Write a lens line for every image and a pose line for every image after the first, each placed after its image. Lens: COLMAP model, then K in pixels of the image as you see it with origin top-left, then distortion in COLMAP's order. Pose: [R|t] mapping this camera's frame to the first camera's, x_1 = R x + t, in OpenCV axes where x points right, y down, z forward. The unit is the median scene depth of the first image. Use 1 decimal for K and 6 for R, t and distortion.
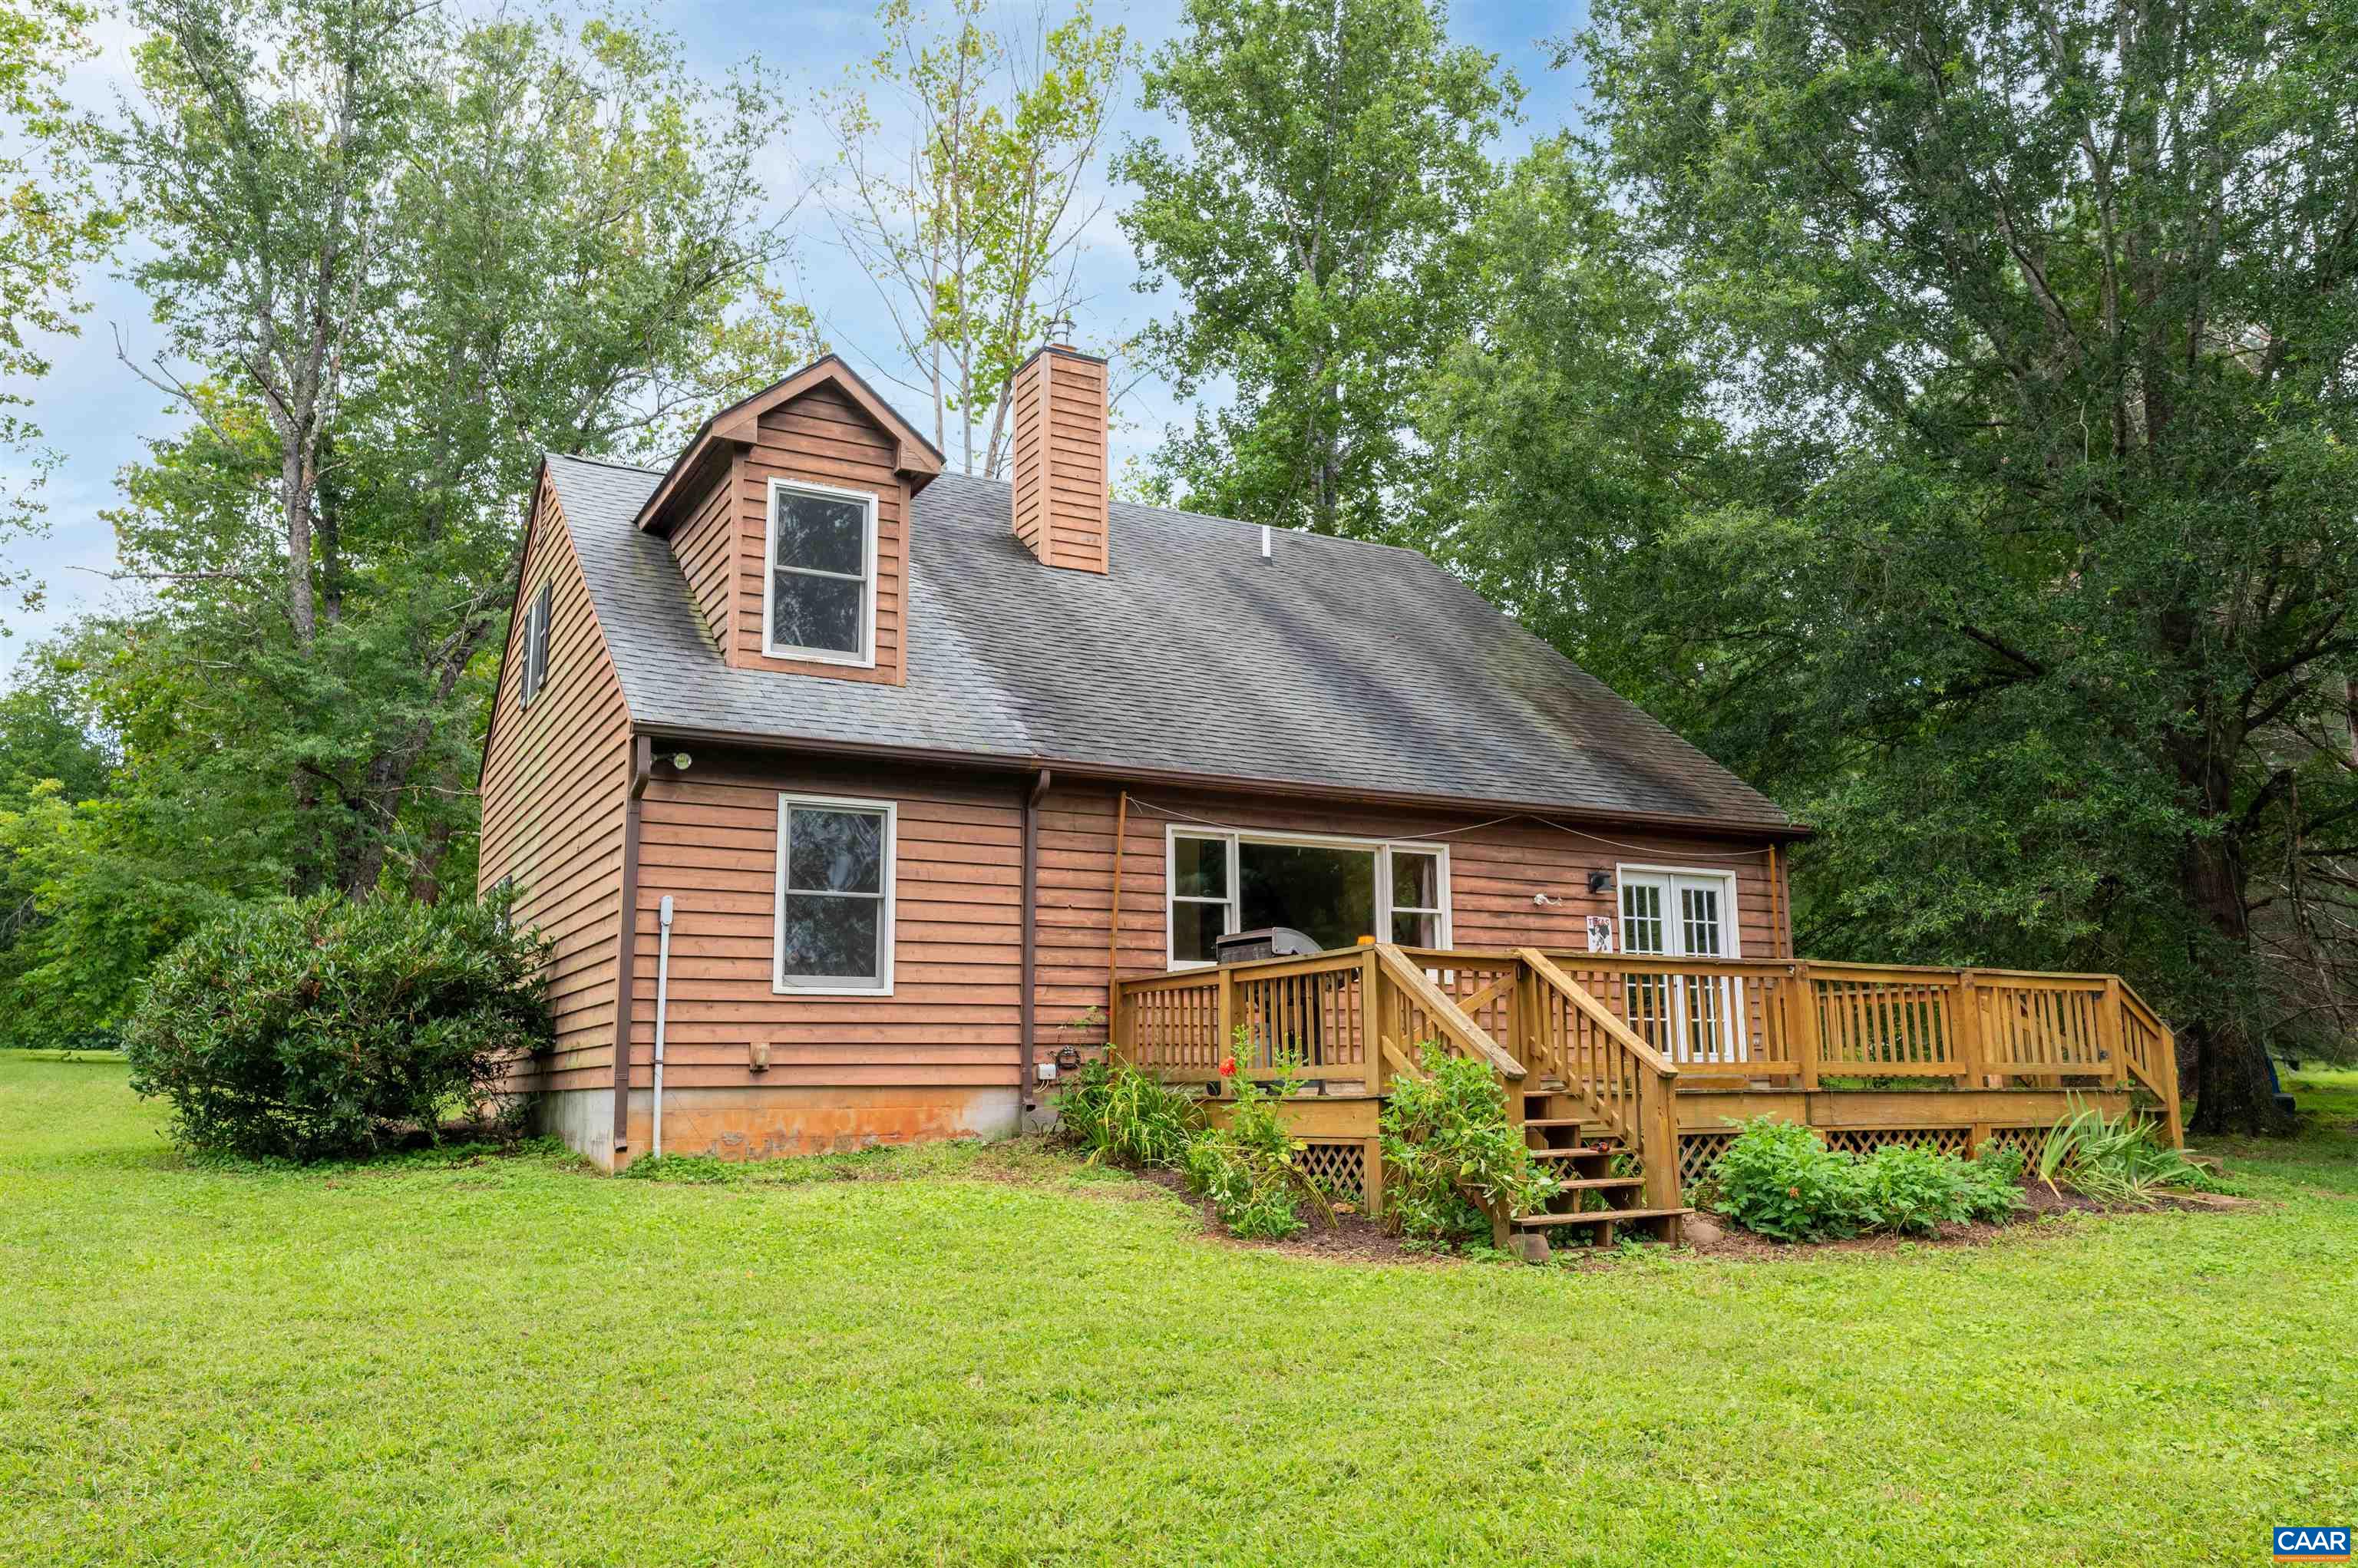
lens RADIAL K [[1736.9, 0, 1179.0], [0, 1736.9, 784.0], [0, 0, 1]] dist [-0.000165, -0.000069]
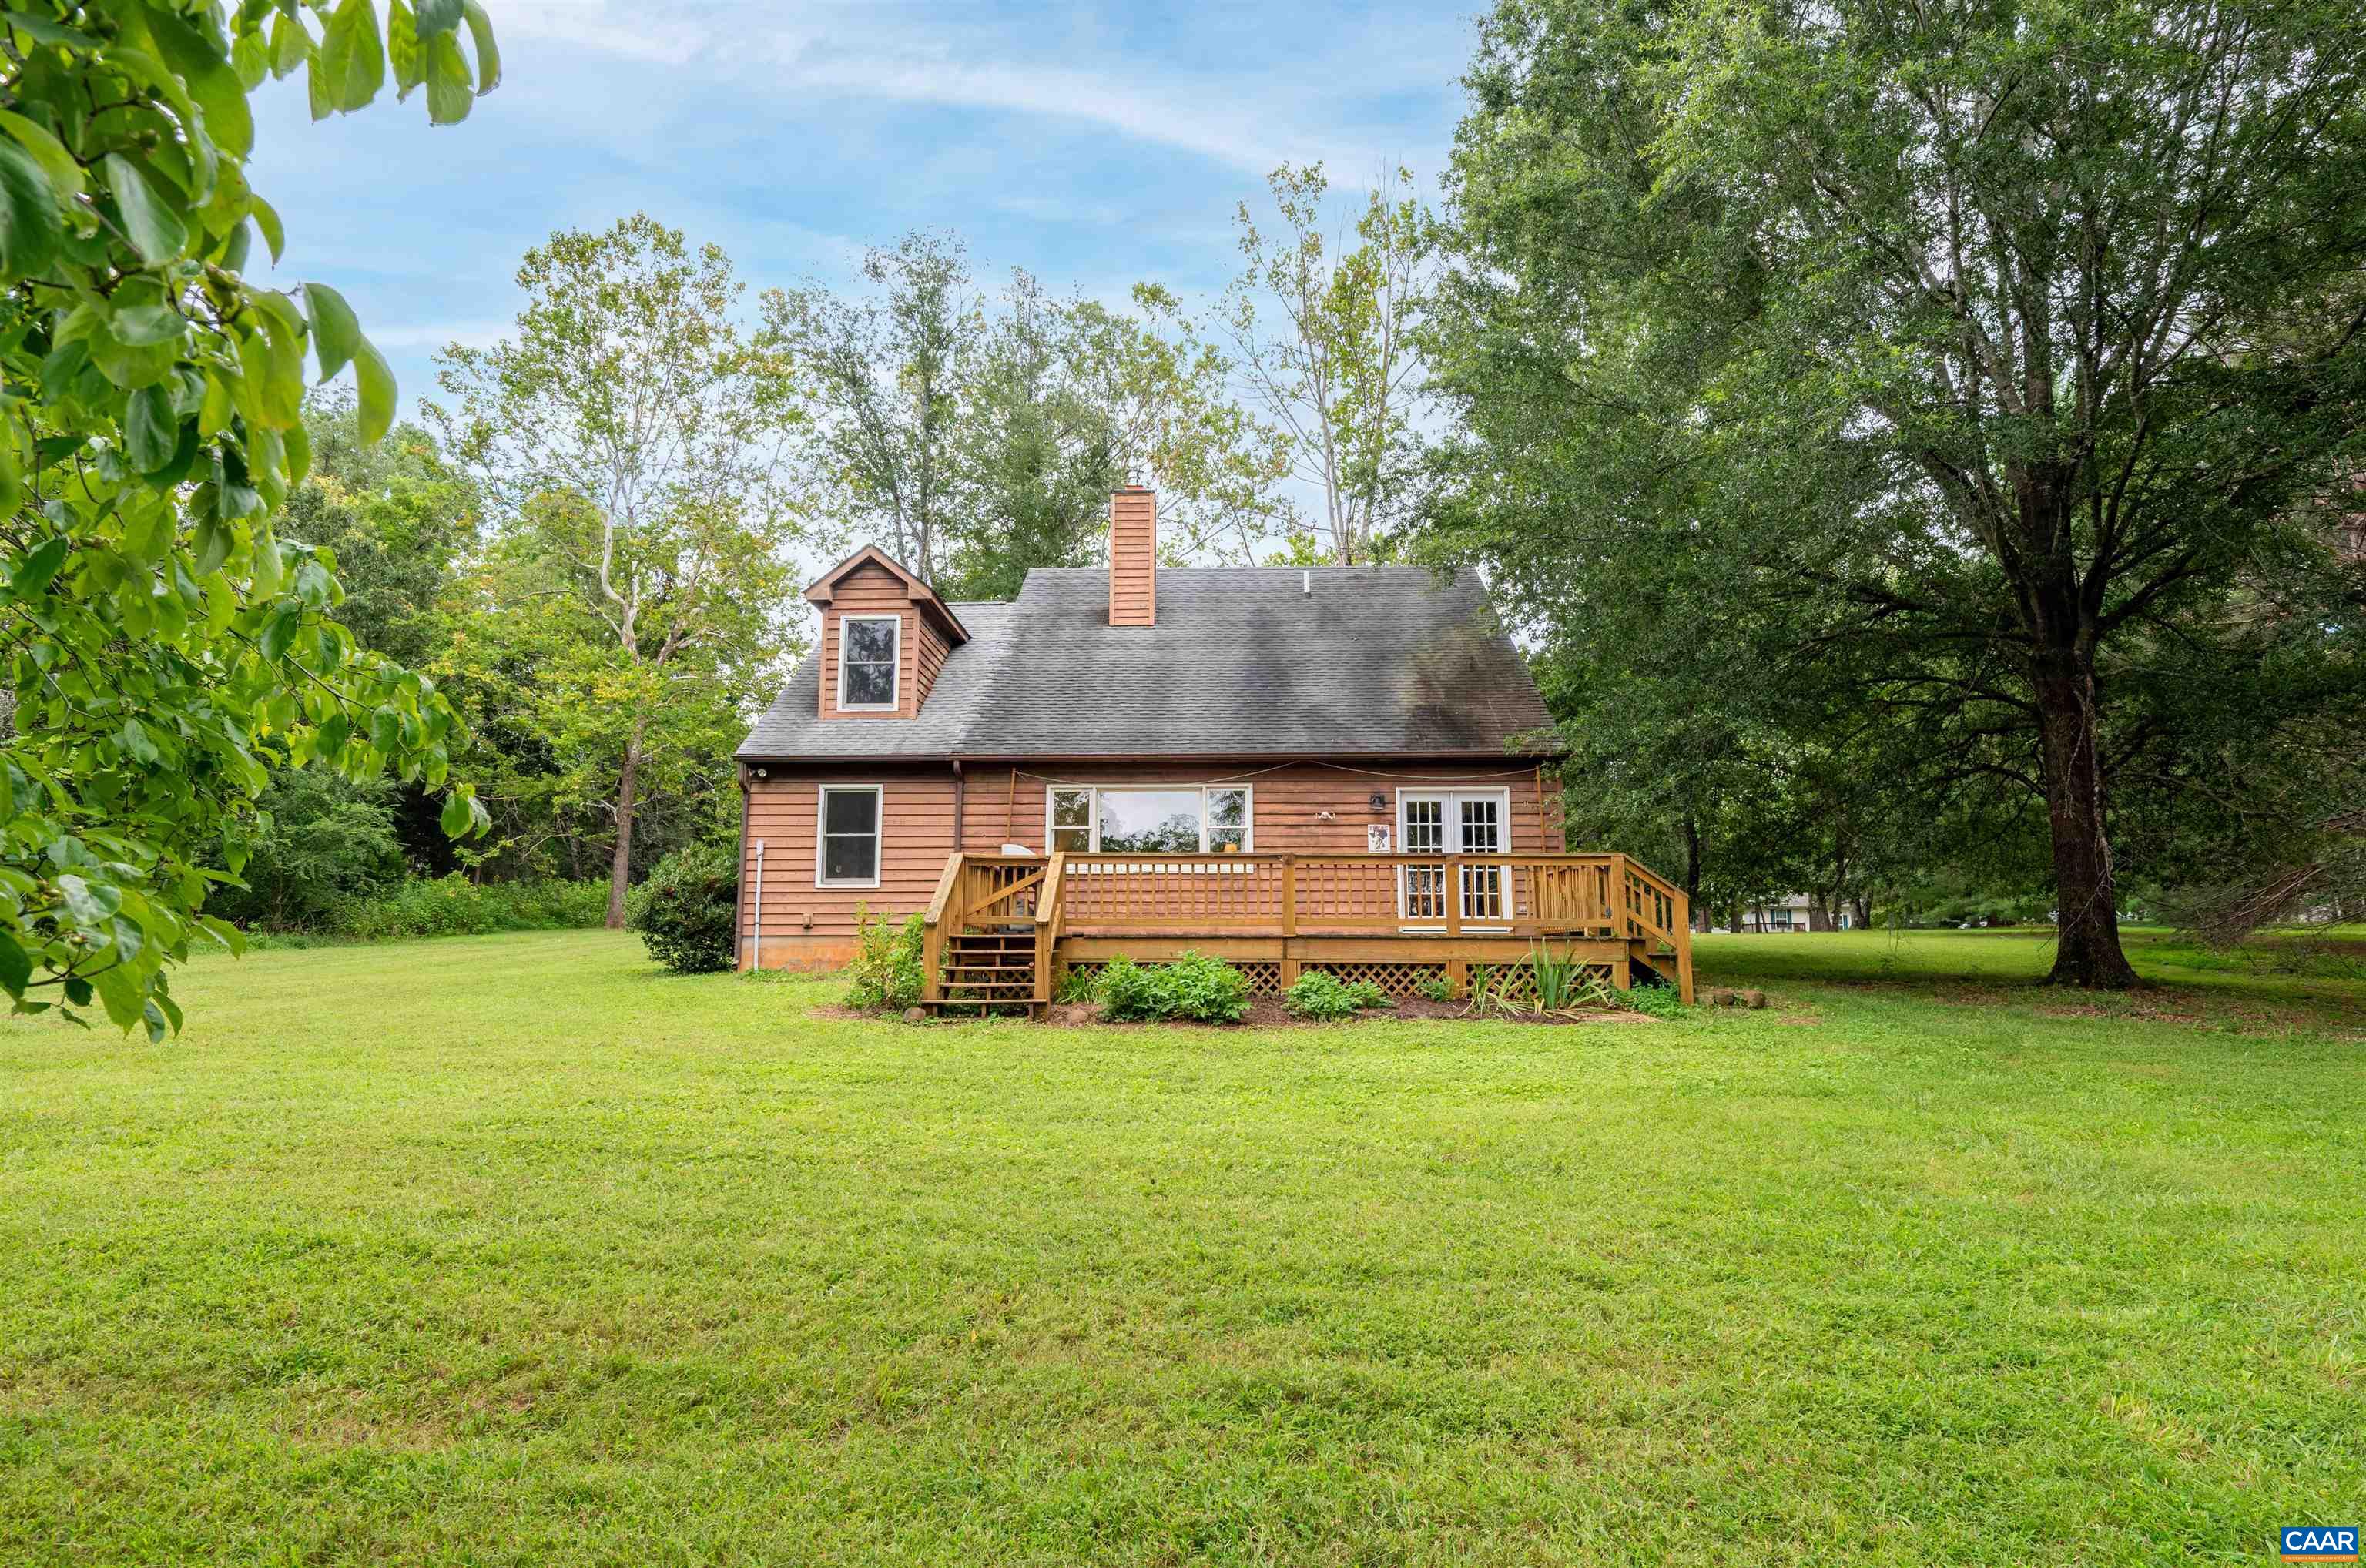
lens RADIAL K [[1280.9, 0, 1183.0], [0, 1280.9, 784.0], [0, 0, 1]] dist [0.000218, -0.000004]
pose [[0.853402, -0.064440, -0.517254, 0.764617], [0.080306, 0.996736, 0.008321, 0.022937], [0.515030, -0.048639, 0.855791, -0.006738]]
